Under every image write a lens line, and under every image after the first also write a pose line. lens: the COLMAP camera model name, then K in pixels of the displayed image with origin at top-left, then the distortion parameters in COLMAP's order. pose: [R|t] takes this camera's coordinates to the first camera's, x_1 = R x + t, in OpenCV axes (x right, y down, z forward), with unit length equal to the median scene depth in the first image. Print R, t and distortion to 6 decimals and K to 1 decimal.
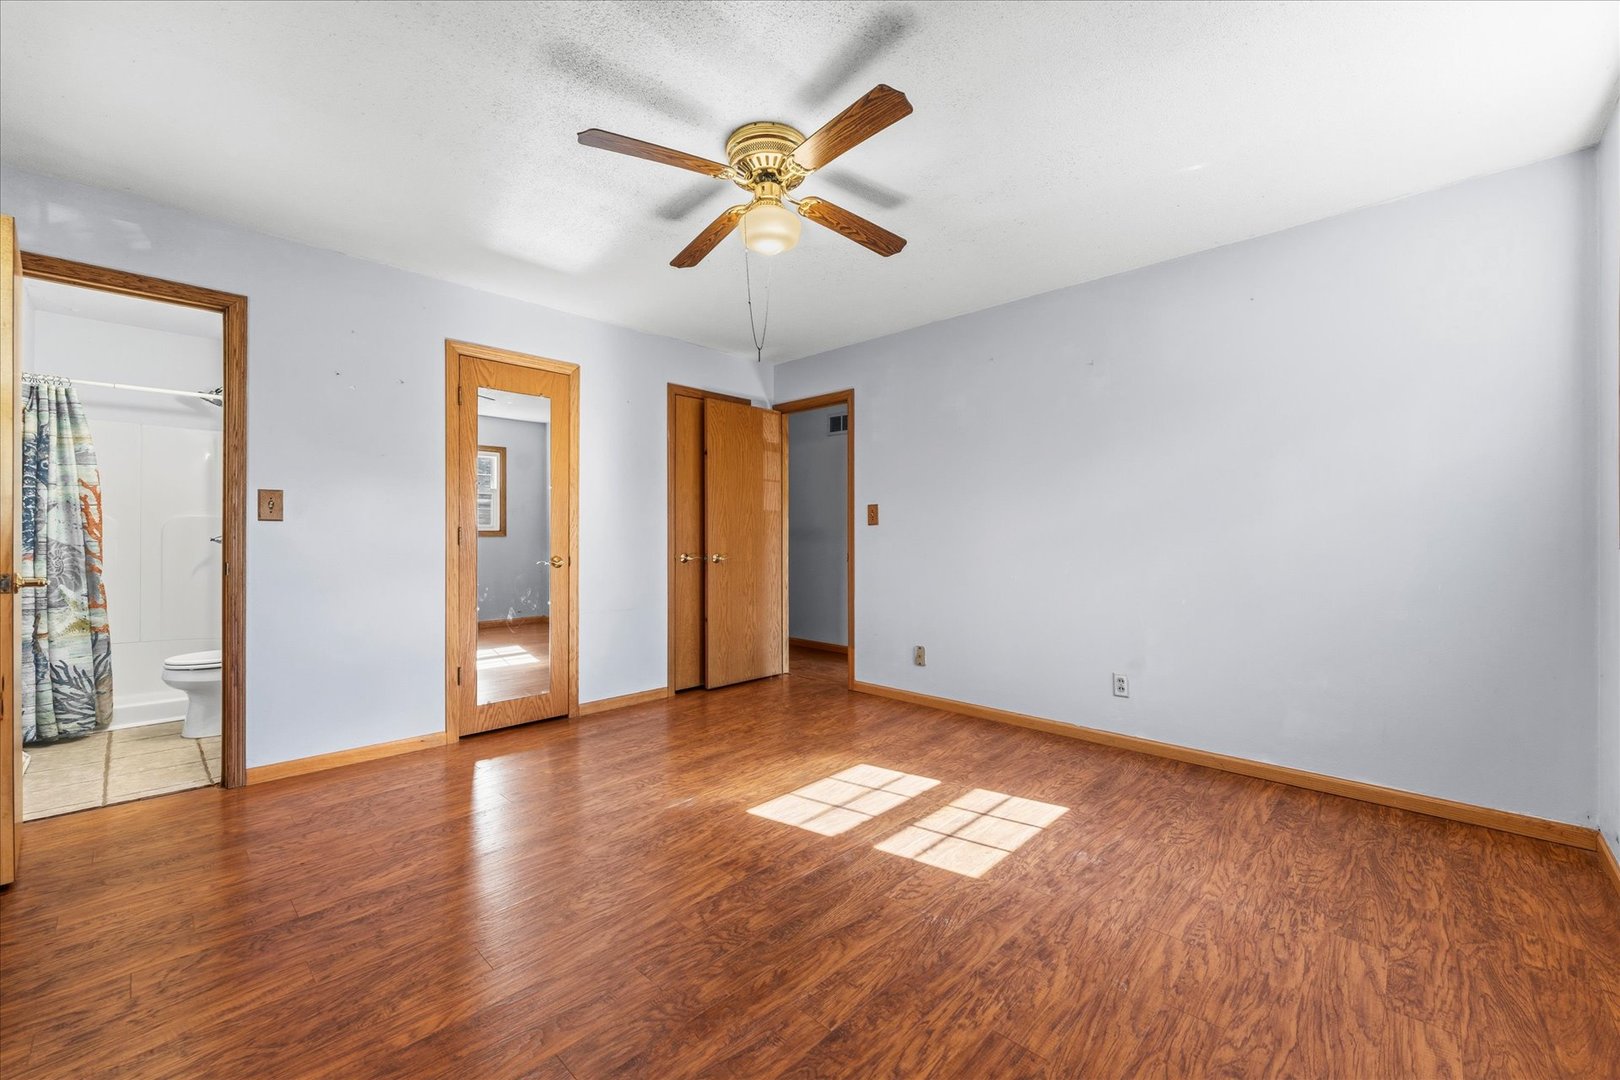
lens RADIAL K [[651.2, 0, 810.0], [0, 651.2, 540.0], [0, 0, 1]] dist [-0.002174, -0.000441]
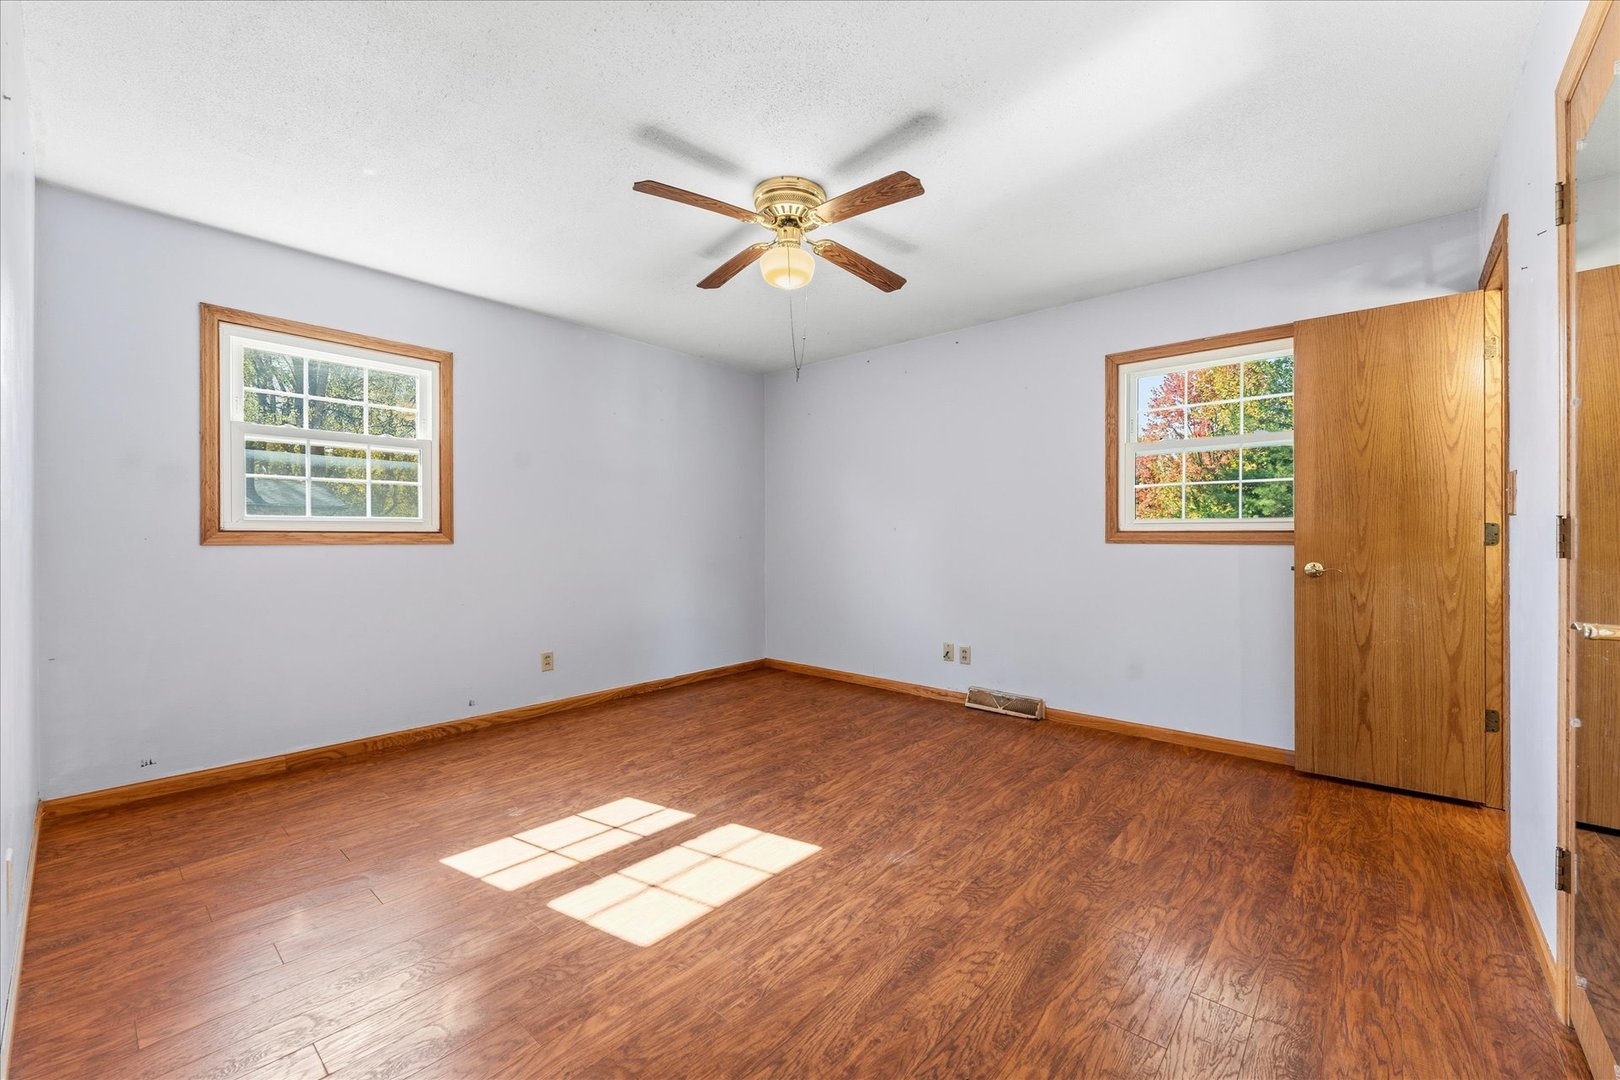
lens RADIAL K [[651.2, 0, 810.0], [0, 651.2, 540.0], [0, 0, 1]] dist [-0.002174, -0.000441]
pose [[-0.999142, -0.000458, -0.041423, -0.055574], [-0.000958, 0.999927, 0.012049, -0.014159], [0.041414, 0.012078, -0.999069, 2.242015]]
